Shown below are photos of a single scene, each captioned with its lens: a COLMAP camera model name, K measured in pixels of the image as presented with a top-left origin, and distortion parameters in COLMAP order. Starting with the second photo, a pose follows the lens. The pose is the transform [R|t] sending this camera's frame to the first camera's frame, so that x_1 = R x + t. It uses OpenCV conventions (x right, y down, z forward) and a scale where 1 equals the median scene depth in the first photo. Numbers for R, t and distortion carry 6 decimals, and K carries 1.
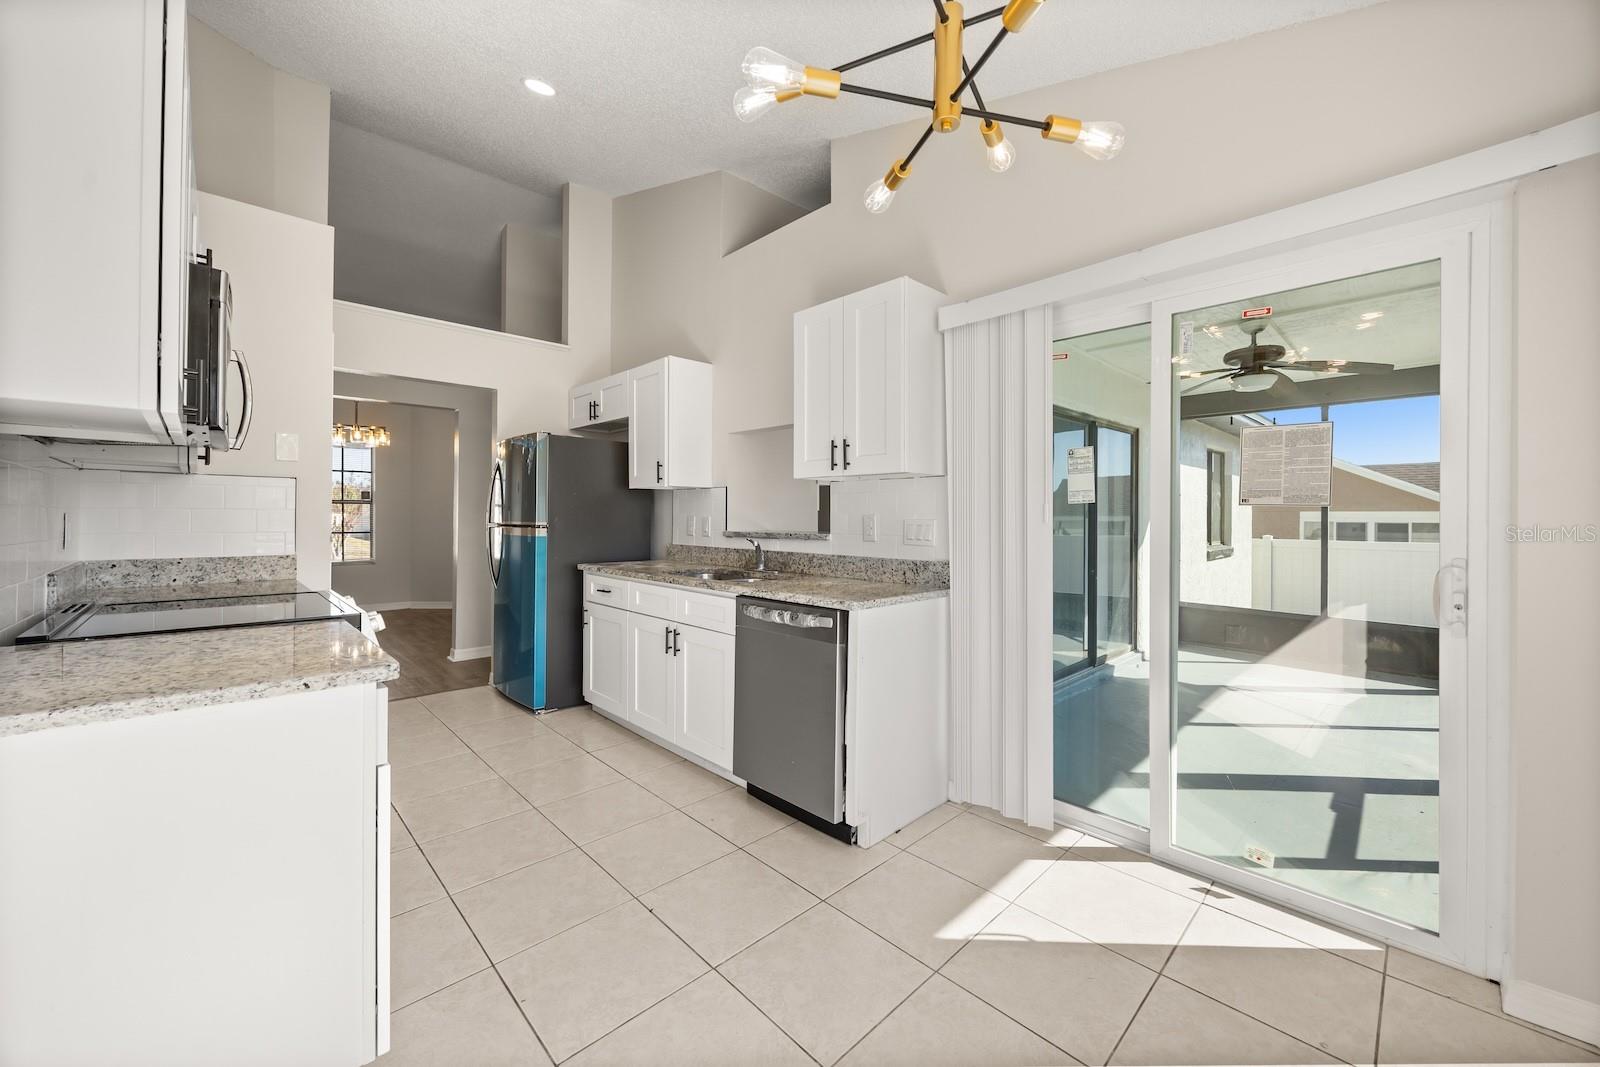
lens RADIAL K [[614.4, 0, 800.7], [0, 614.4, 521.5], [0, 0, 1]] dist [0.001388, -0.000186]
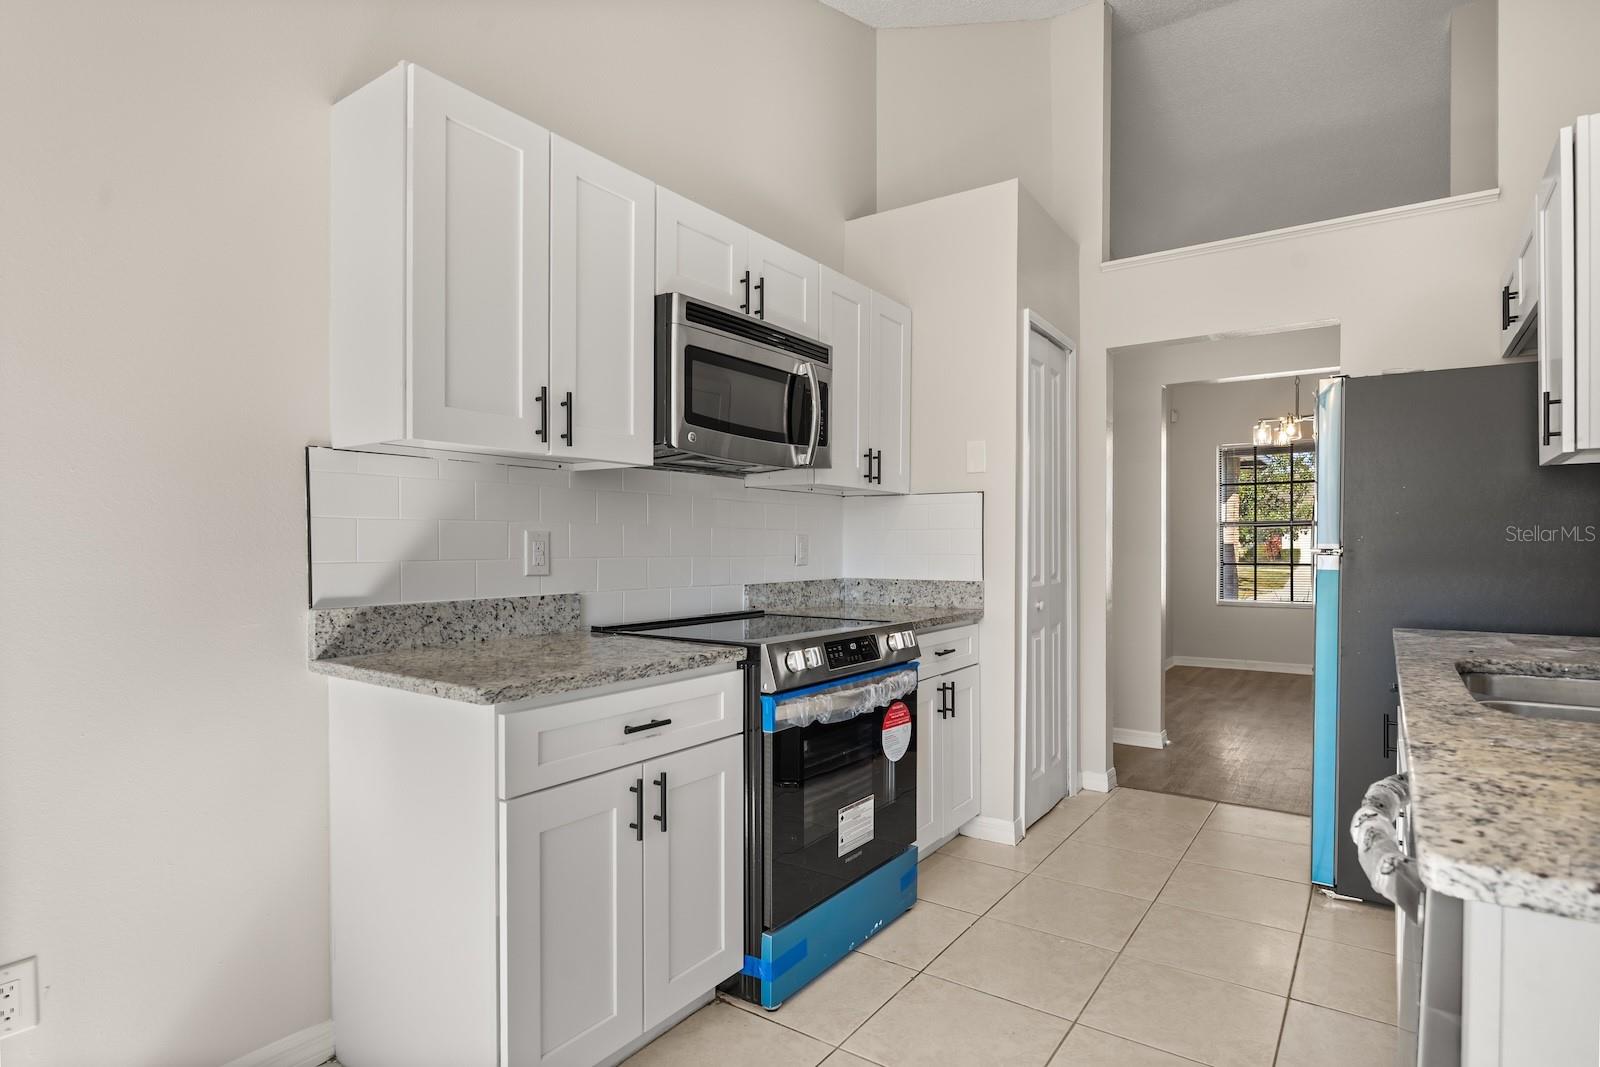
lens RADIAL K [[827.1, 0, 802.7], [0, 827.1, 542.1], [0, 0, 1]] dist [-0.006966, -0.000499]
pose [[0.192234, -0.007643, -0.981319, 0.293457], [-0.005358, 0.999947, -0.008838, 0.011257], [0.981334, 0.006957, 0.192183, 0.574425]]
